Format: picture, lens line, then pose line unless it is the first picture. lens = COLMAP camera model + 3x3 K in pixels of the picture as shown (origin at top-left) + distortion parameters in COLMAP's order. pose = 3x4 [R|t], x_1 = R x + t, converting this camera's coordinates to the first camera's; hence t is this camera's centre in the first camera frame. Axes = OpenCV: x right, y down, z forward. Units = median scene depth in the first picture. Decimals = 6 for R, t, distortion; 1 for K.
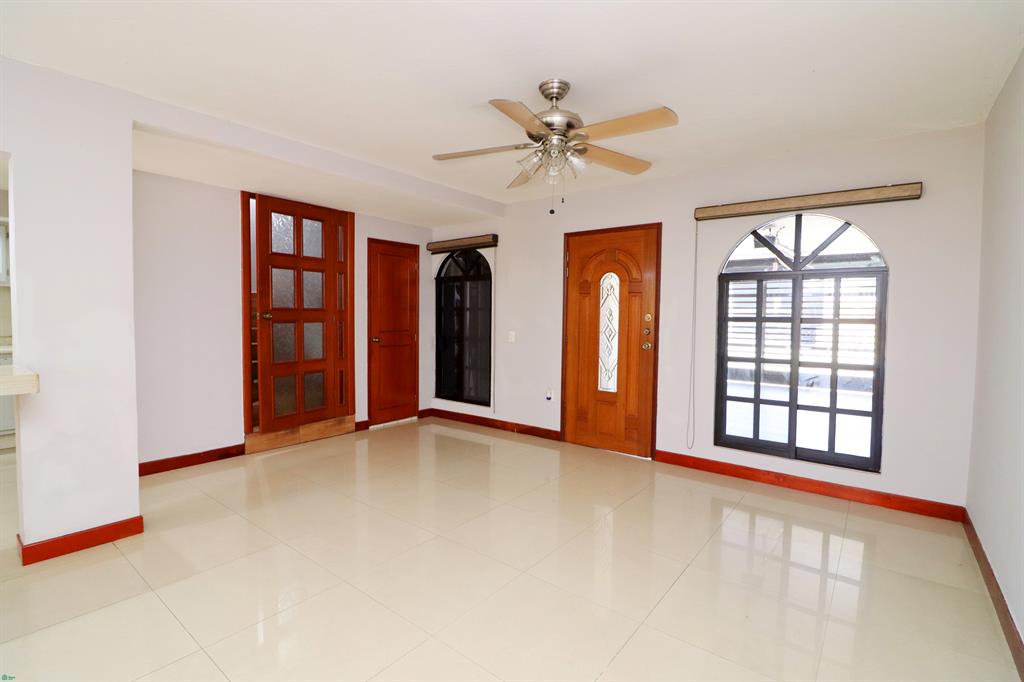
lens RADIAL K [[469.7, 0, 509.6], [0, 469.7, 336.1], [0, 0, 1]] dist [-0.003435, -0.000802]
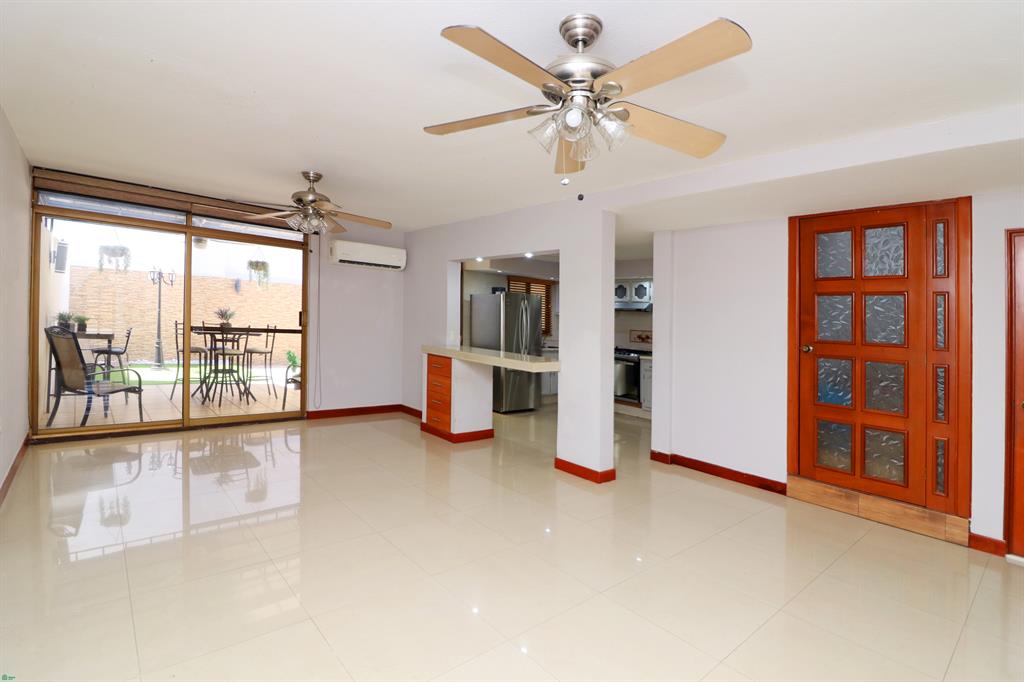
lens RADIAL K [[483.8, 0, 495.5], [0, 483.8, 335.6], [0, 0, 1]] dist [-0.002220, -0.013659]
pose [[-0.209830, 0.008488, -0.977701, 0.477818], [-0.099892, 0.994544, 0.030073, -0.034775], [0.972622, 0.103975, -0.207837, 0.574344]]
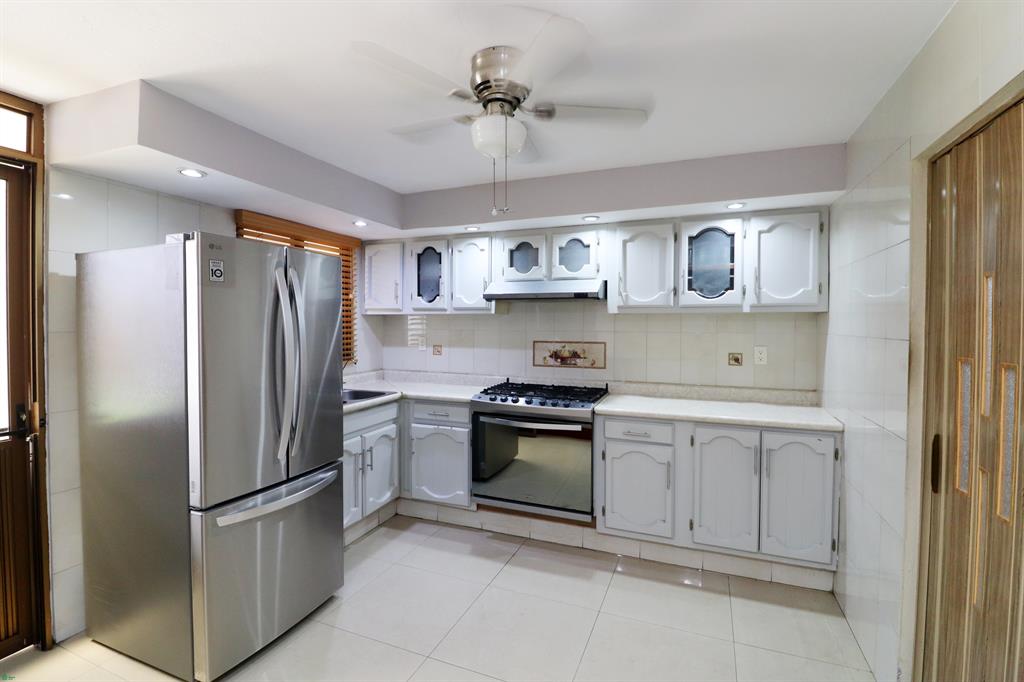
lens RADIAL K [[483.8, 0, 495.5], [0, 483.8, 335.6], [0, 0, 1]] dist [-0.002220, -0.013659]
pose [[0.250709, 0.008791, -0.968022, -0.577752], [-0.045863, 0.998944, -0.002806, -0.056024], [0.966975, 0.045100, 0.250848, 0.407058]]
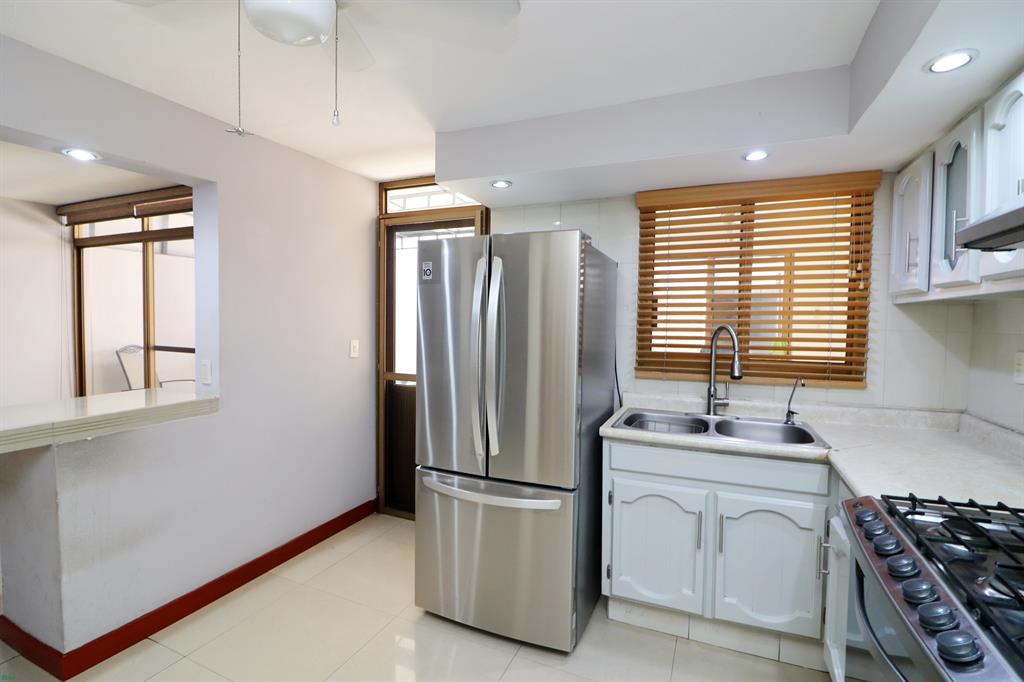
lens RADIAL K [[483.8, 0, 495.5], [0, 483.8, 335.6], [0, 0, 1]] dist [-0.002220, -0.013659]
pose [[-0.972374, -0.017892, -0.232744, -0.984215], [-0.037326, 0.996147, 0.079365, -0.076914], [0.230427, 0.085860, -0.969294, 0.769182]]
